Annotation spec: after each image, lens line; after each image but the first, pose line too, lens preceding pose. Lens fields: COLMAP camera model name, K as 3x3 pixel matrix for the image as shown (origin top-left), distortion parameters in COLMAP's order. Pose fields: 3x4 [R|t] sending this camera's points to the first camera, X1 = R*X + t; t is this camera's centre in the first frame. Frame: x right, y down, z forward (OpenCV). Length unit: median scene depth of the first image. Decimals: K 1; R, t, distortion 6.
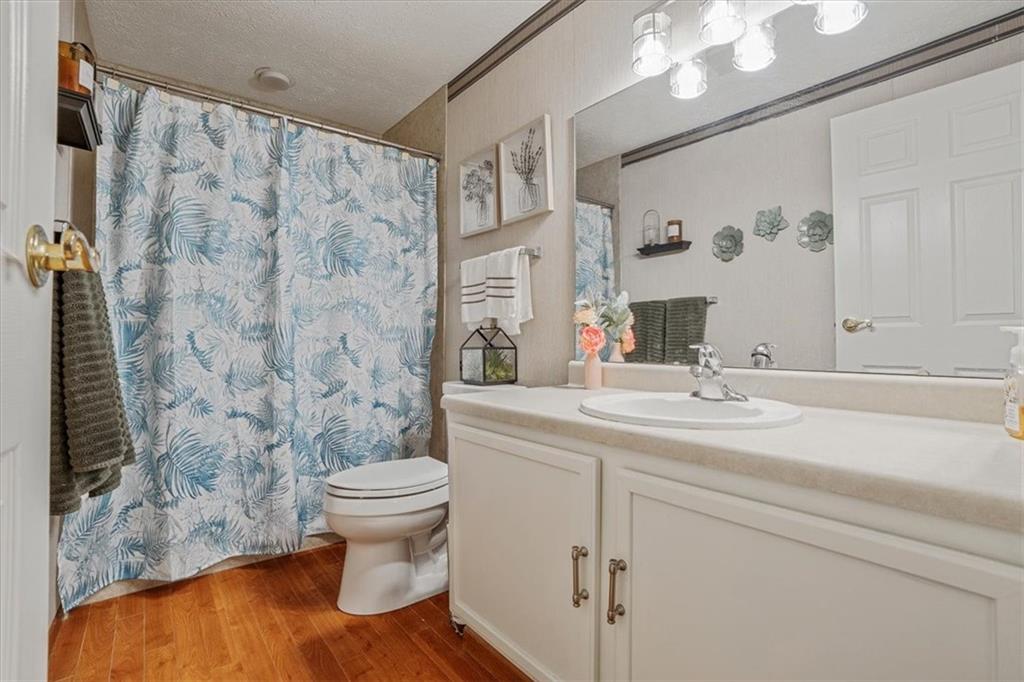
lens RADIAL K [[476.9, 0, 515.9], [0, 476.9, 342.4], [0, 0, 1]] dist [-0.042141, 0.002827]
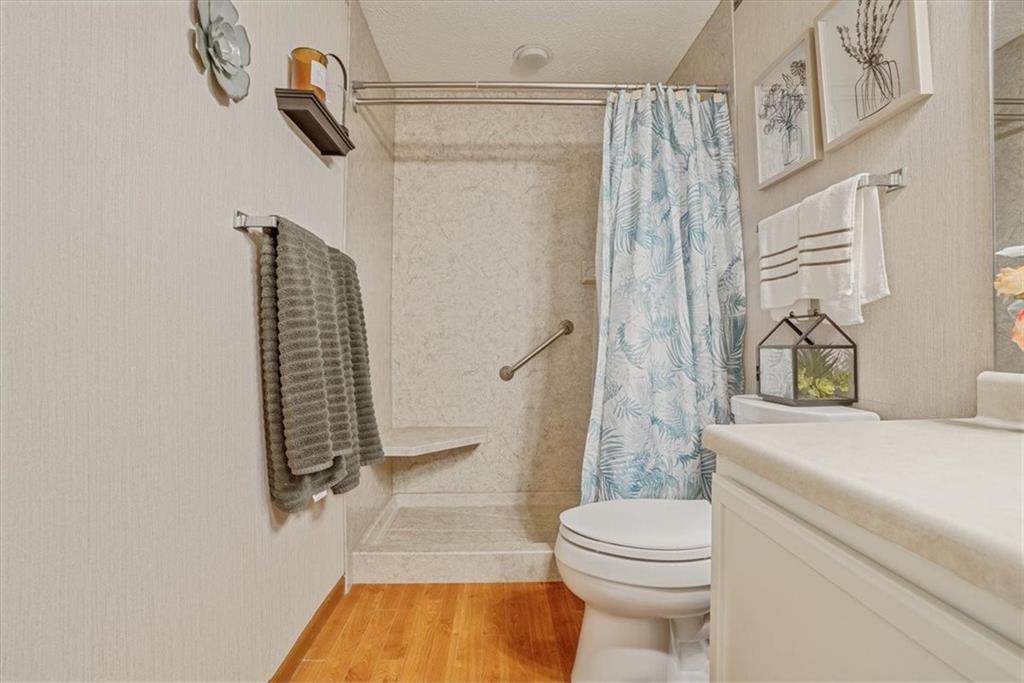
lens RADIAL K [[476.9, 0, 507.5], [0, 476.9, 342.0], [0, 0, 1]] dist [-0.042141, 0.002827]
pose [[0.797023, -0.006819, -0.603911, 0.005450], [0.006026, 0.999976, -0.003338, 0.005497], [0.603919, -0.000979, 0.797045, 0.262234]]
